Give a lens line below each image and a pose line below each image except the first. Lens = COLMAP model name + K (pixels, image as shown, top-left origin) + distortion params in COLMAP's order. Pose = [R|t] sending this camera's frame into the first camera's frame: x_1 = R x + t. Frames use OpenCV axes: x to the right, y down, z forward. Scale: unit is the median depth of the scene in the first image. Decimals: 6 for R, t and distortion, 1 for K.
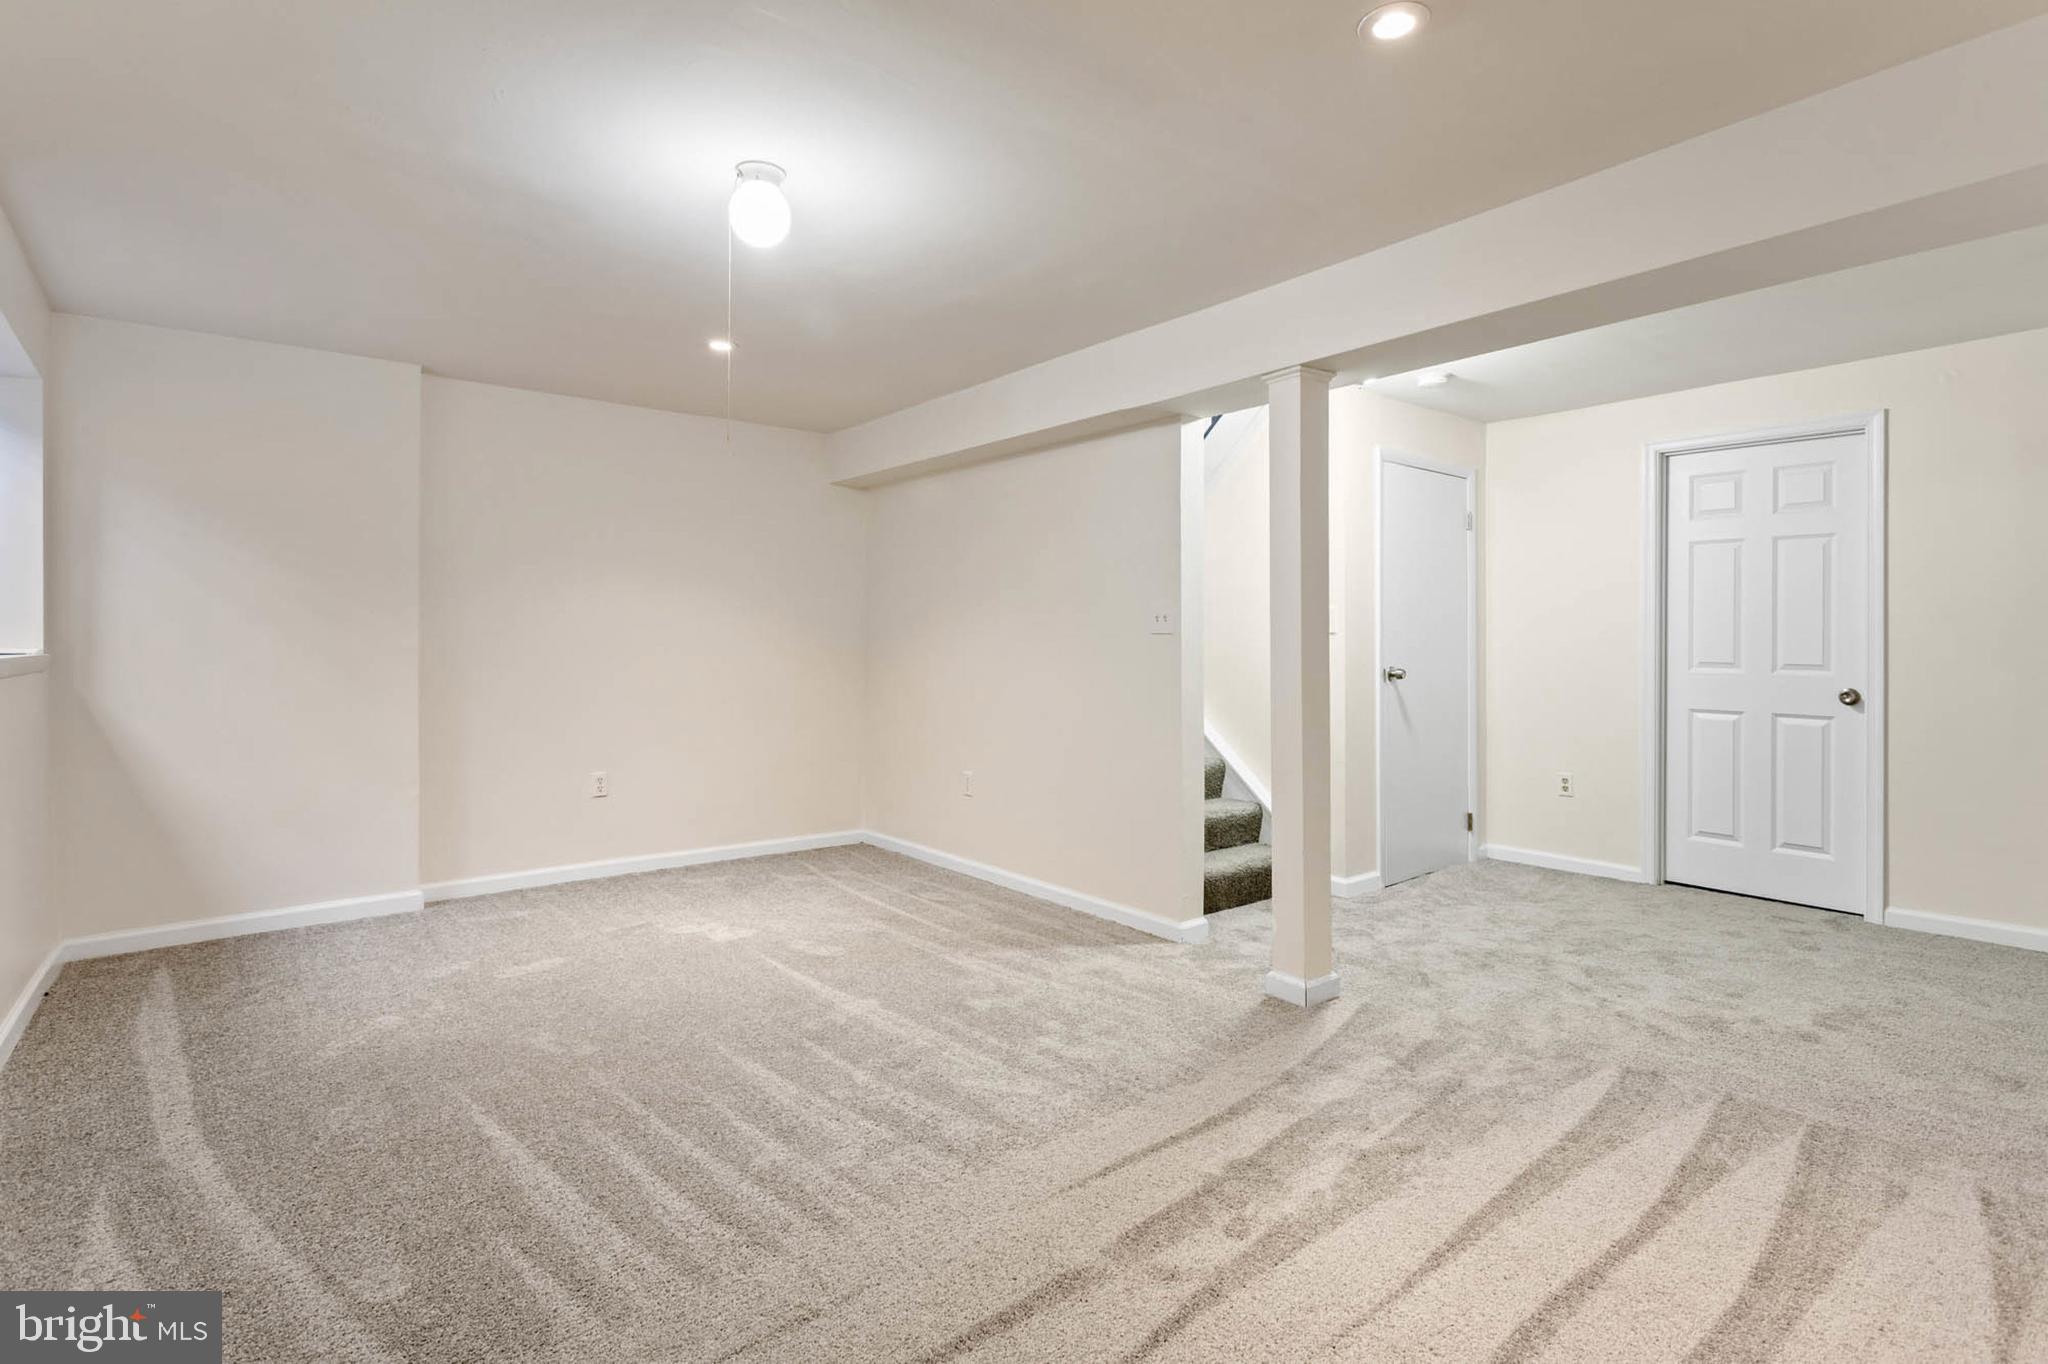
lens RADIAL K [[988.0, 0, 1029.8], [0, 988.0, 650.8], [0, 0, 1]] dist [-0.000014, 0.000372]
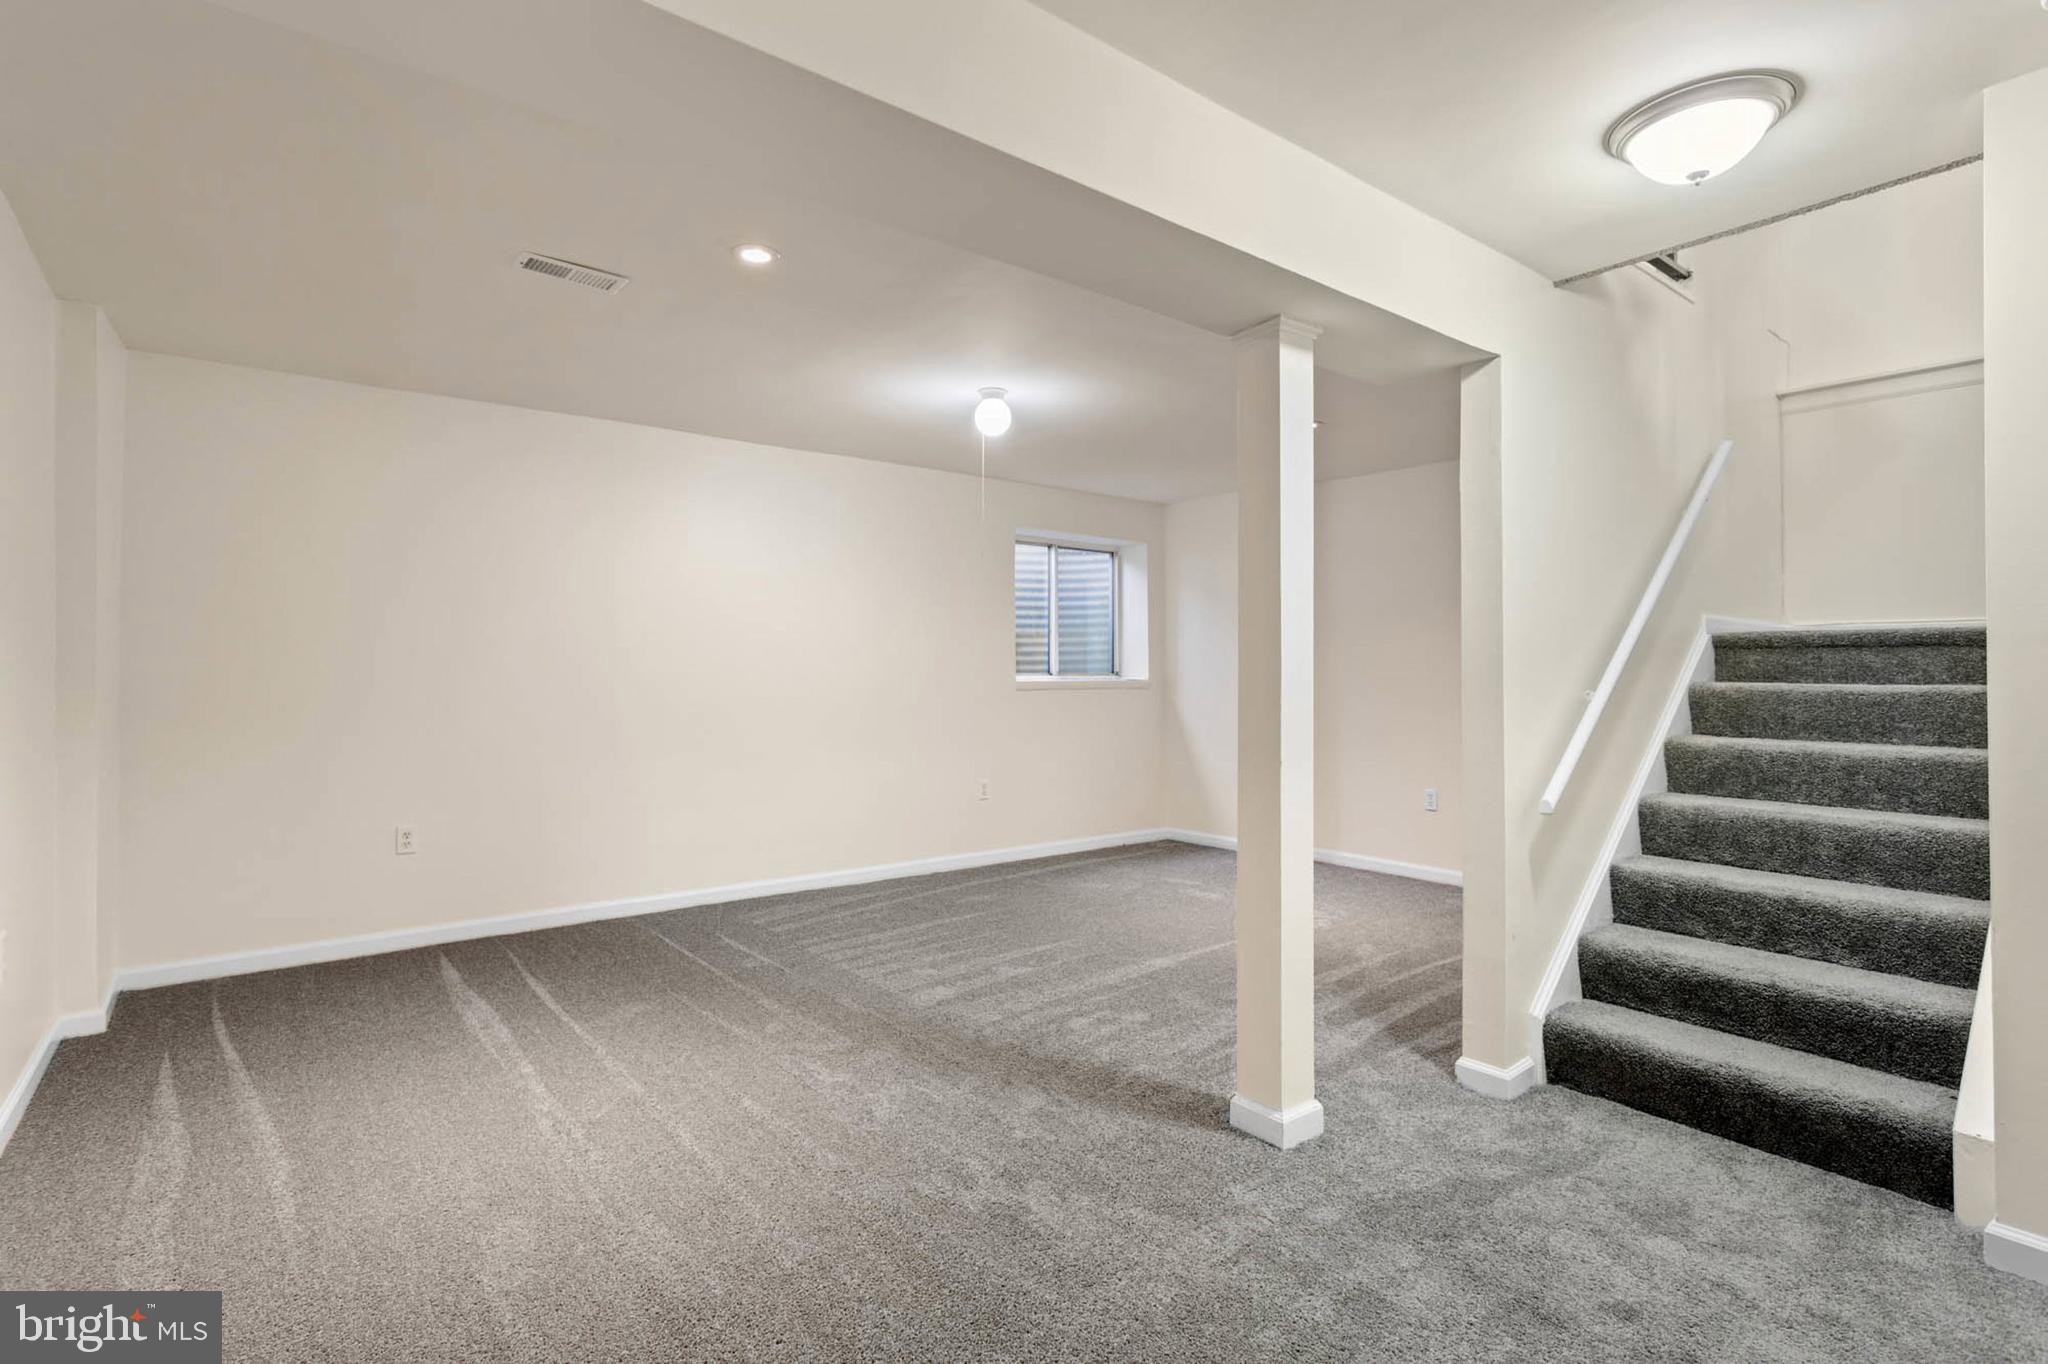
lens RADIAL K [[975.6, 0, 1022.0], [0, 975.6, 674.0], [0, 0, 1]] dist [0.002622, 0.000528]
pose [[0.000820, 0.001578, -0.999998, 0.956344], [-0.010404, 0.999945, 0.001569, -0.008714], [0.999946, 0.010402, 0.000836, 0.726582]]
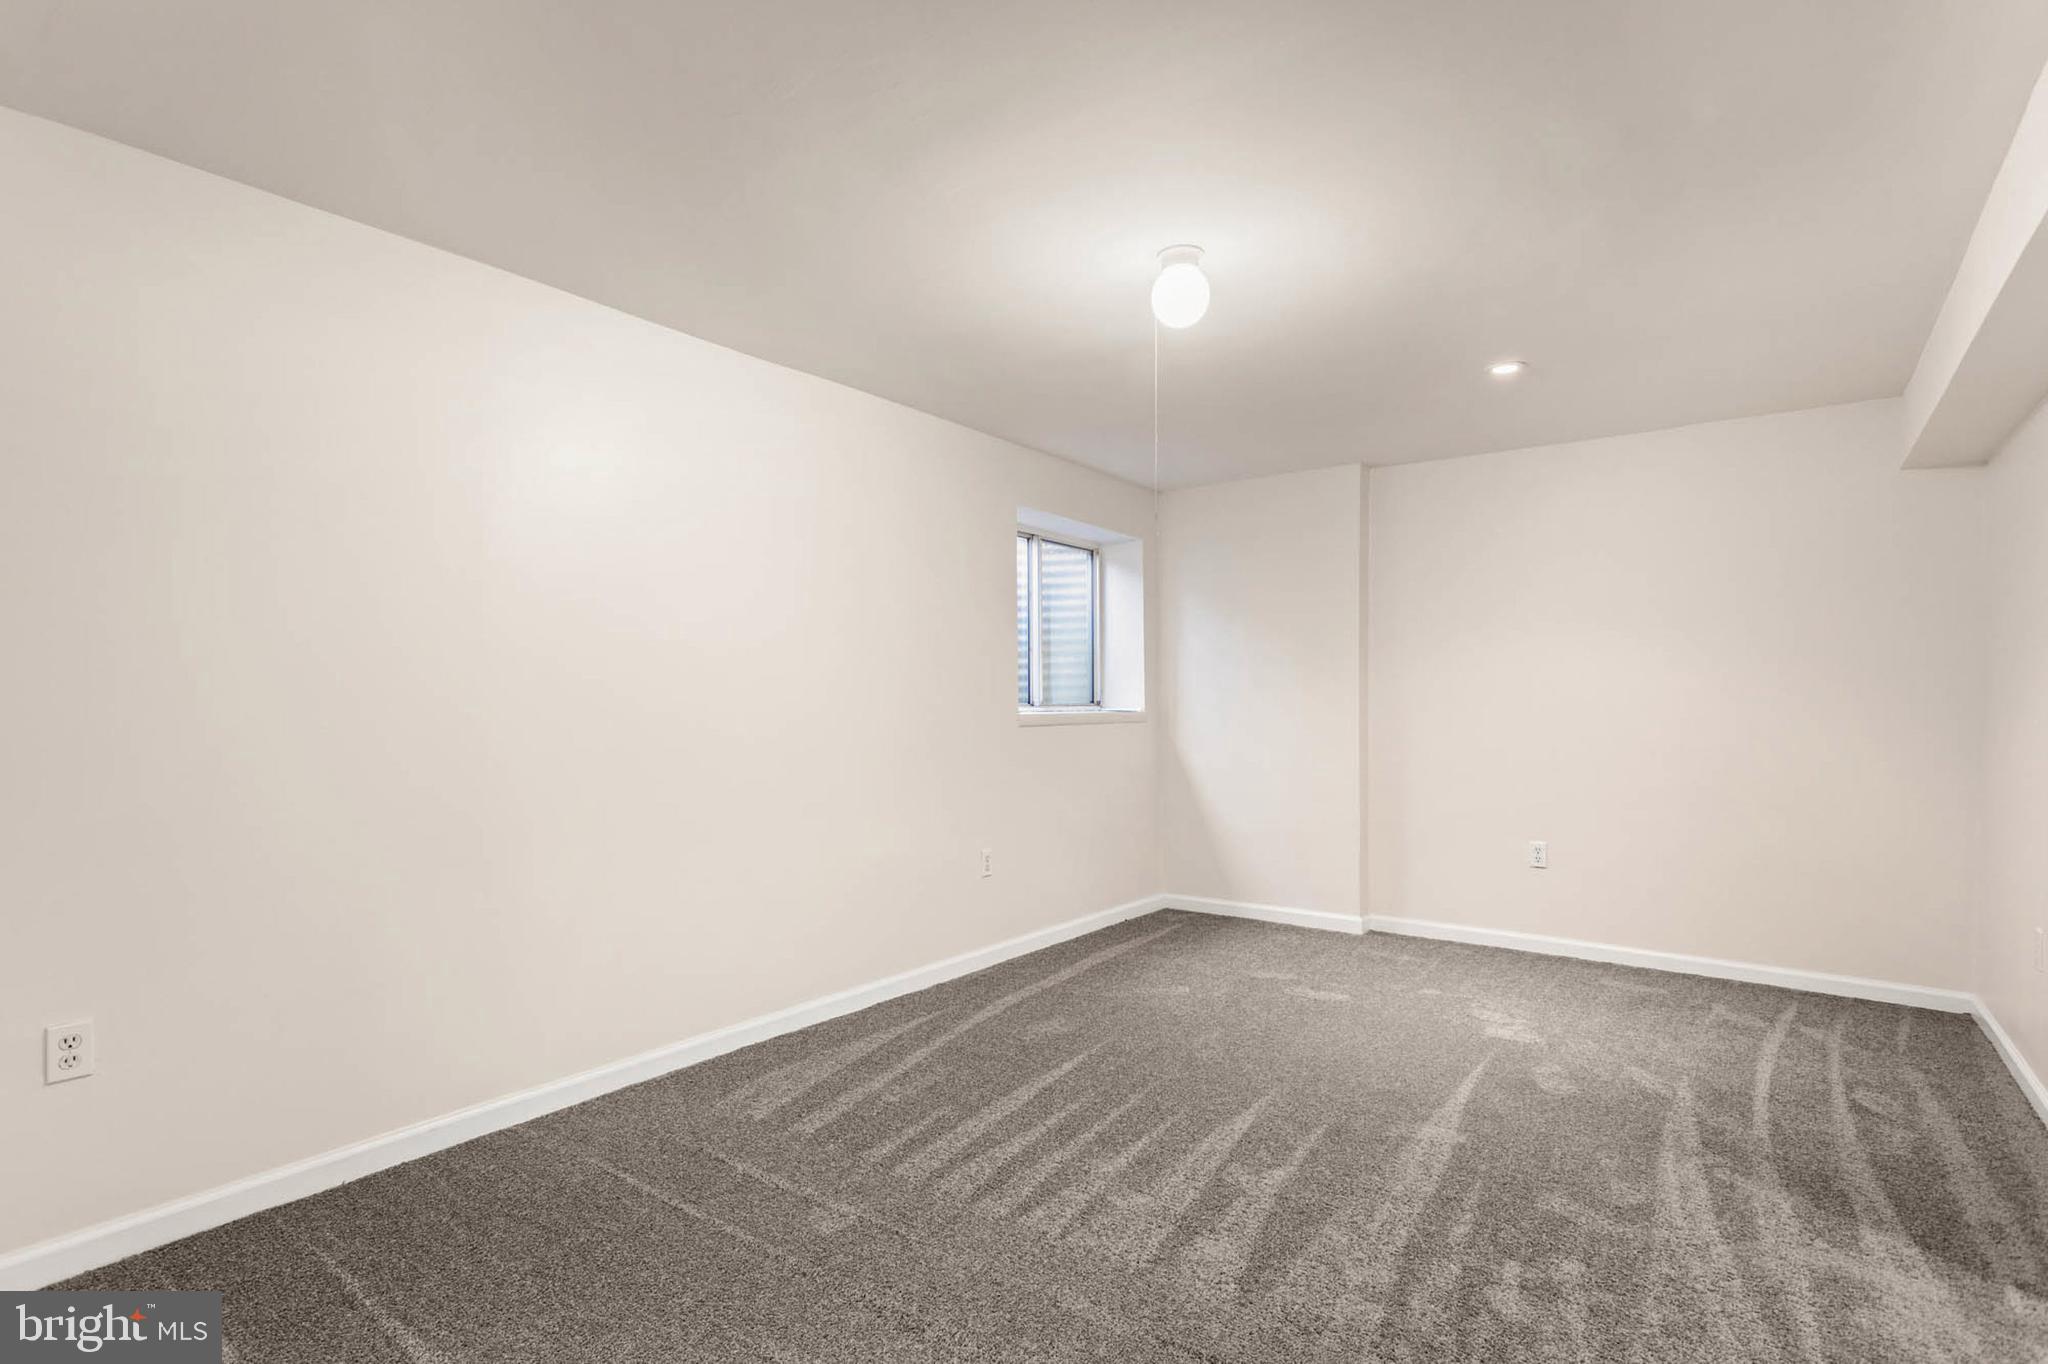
lens RADIAL K [[986.2, 0, 1014.2], [0, 986.2, 732.8], [0, 0, 1]] dist [0.003450, 0.000567]
pose [[0.251378, 0.028368, -0.967473, 0.485385], [-0.008055, 0.999597, 0.027217, -0.003990], [0.967856, 0.000951, 0.251505, 0.386955]]
